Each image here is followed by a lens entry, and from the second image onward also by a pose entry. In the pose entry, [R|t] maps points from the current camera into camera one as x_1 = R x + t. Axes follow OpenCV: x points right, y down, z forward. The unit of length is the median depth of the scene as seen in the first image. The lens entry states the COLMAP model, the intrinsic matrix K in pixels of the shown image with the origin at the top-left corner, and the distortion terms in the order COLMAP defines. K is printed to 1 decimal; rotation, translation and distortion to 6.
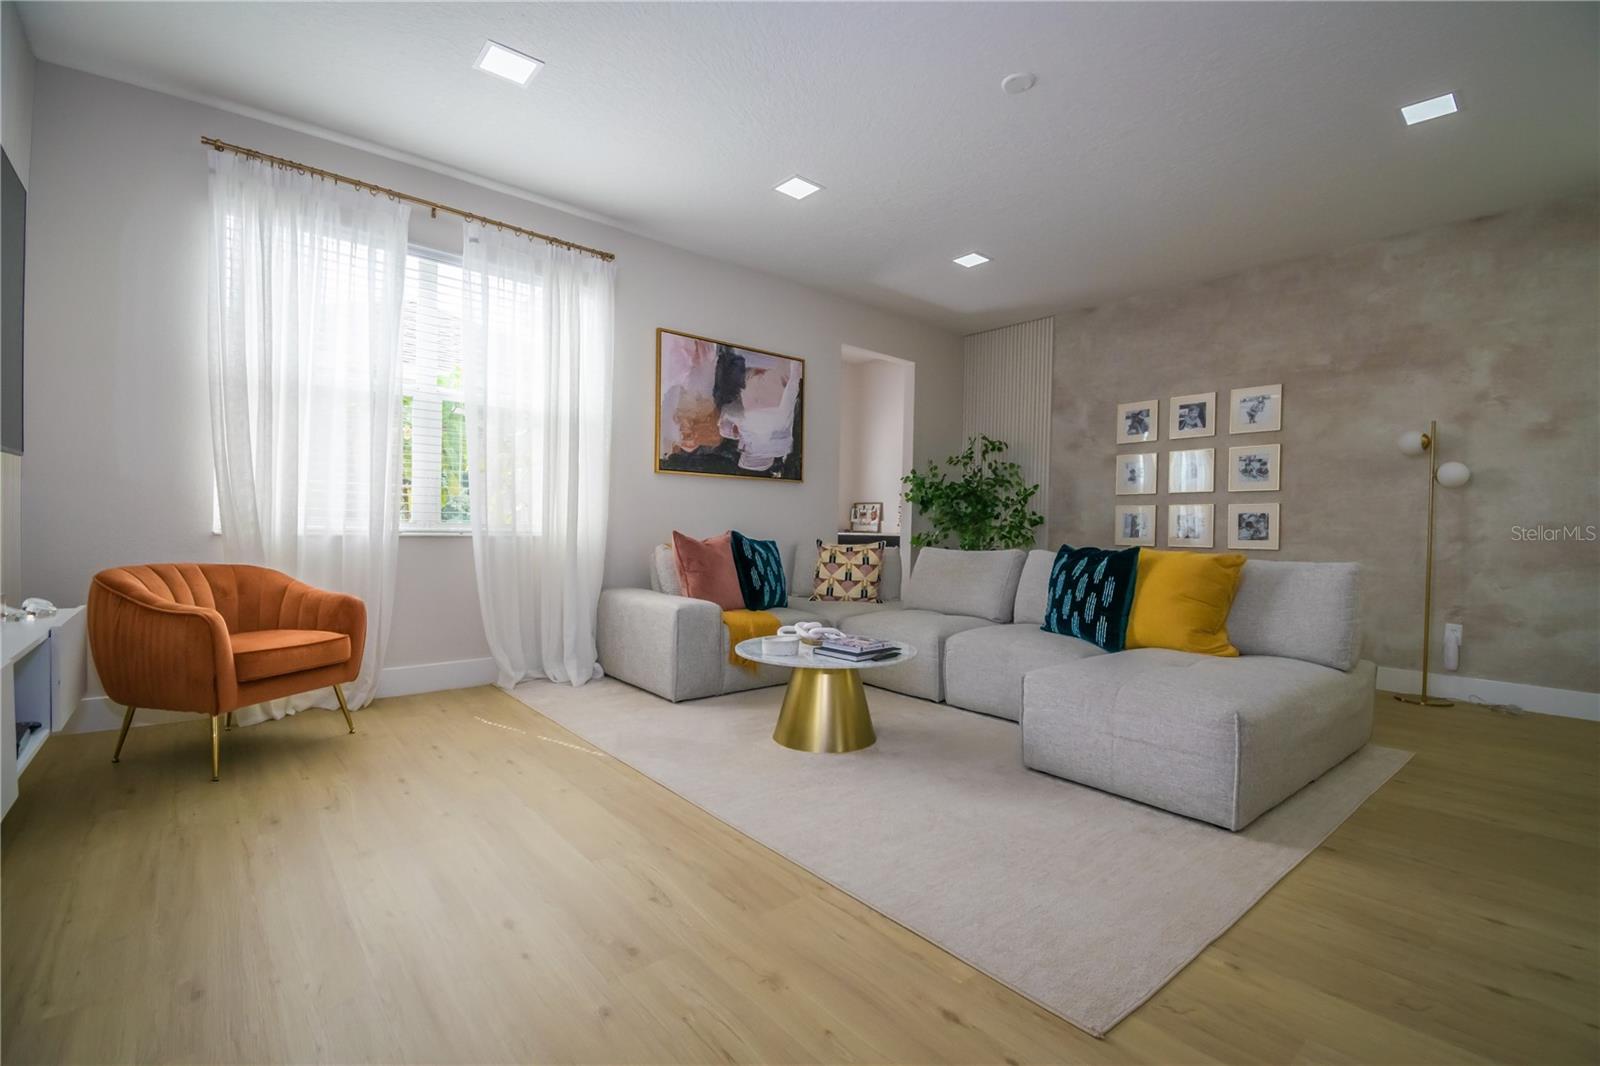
lens RADIAL K [[707.2, 0, 804.5], [0, 707.2, 534.5], [0, 0, 1]] dist [0.015221, -0.021412]
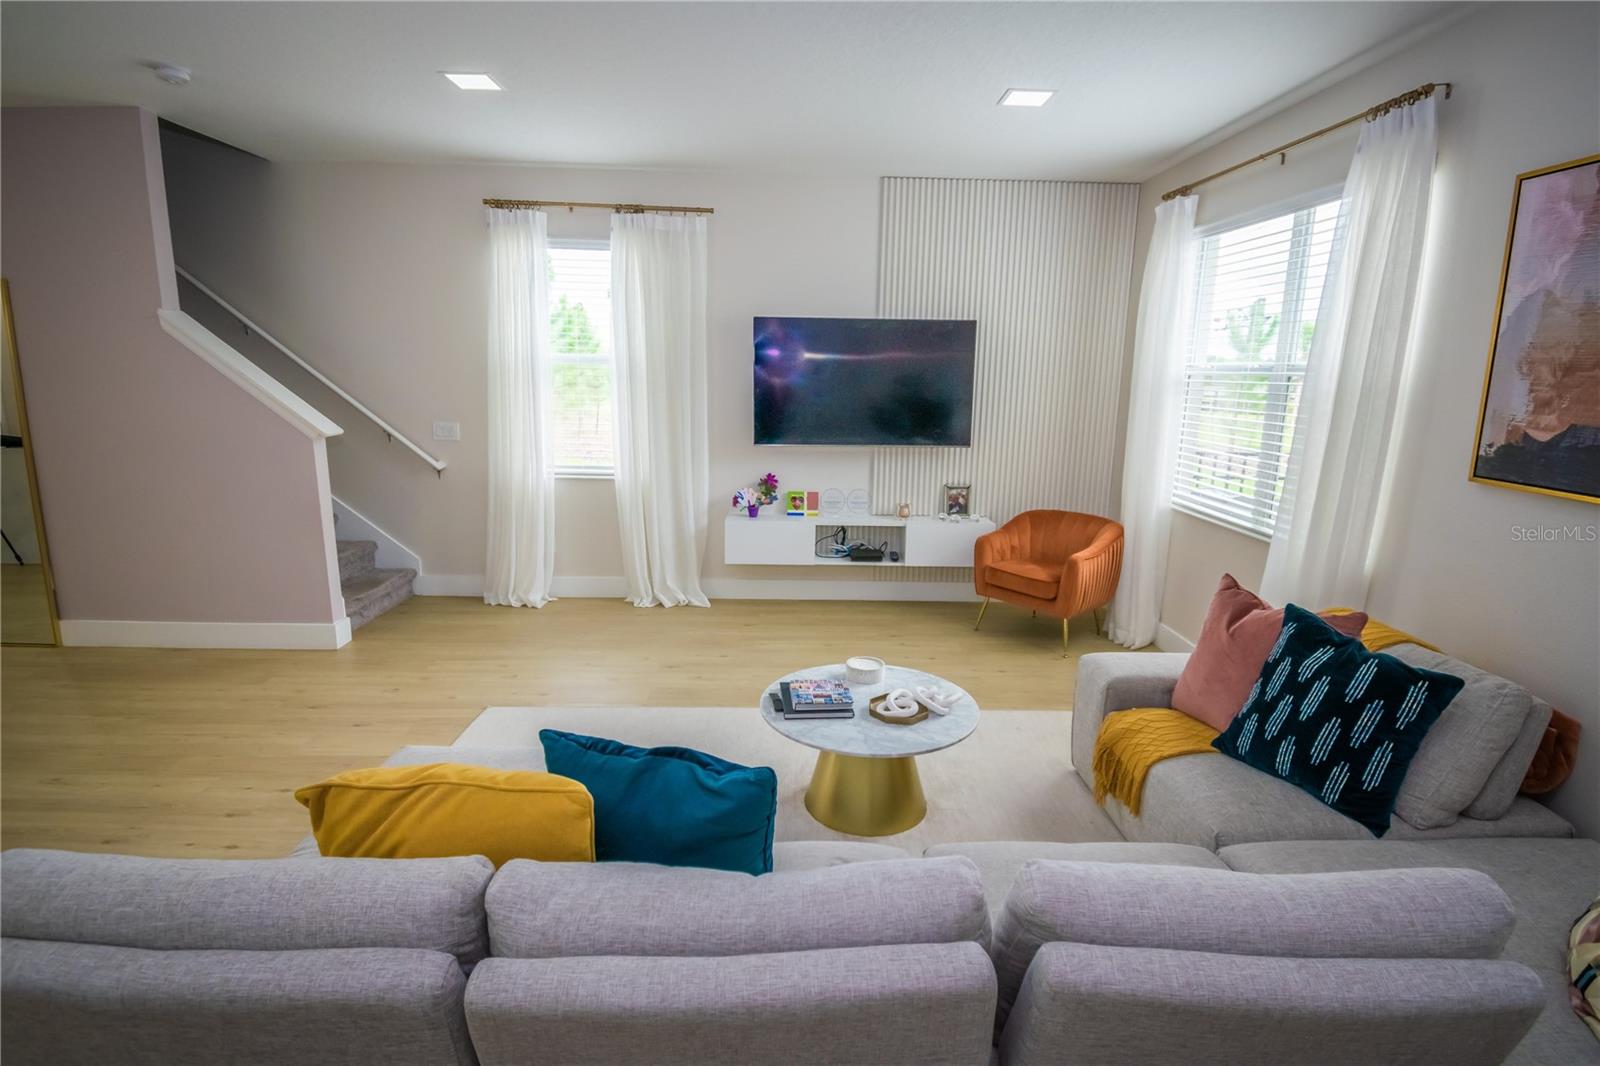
lens RADIAL K [[805.5, 0, 800.0], [0, 805.5, 533.0], [0, 0, 1]] dist [0.016091, -0.027056]
pose [[-0.626042, 0.128874, -0.769067, 0.485242], [-0.037184, 0.980193, 0.194522, -0.133743], [0.778903, 0.150376, -0.608850, 0.910756]]
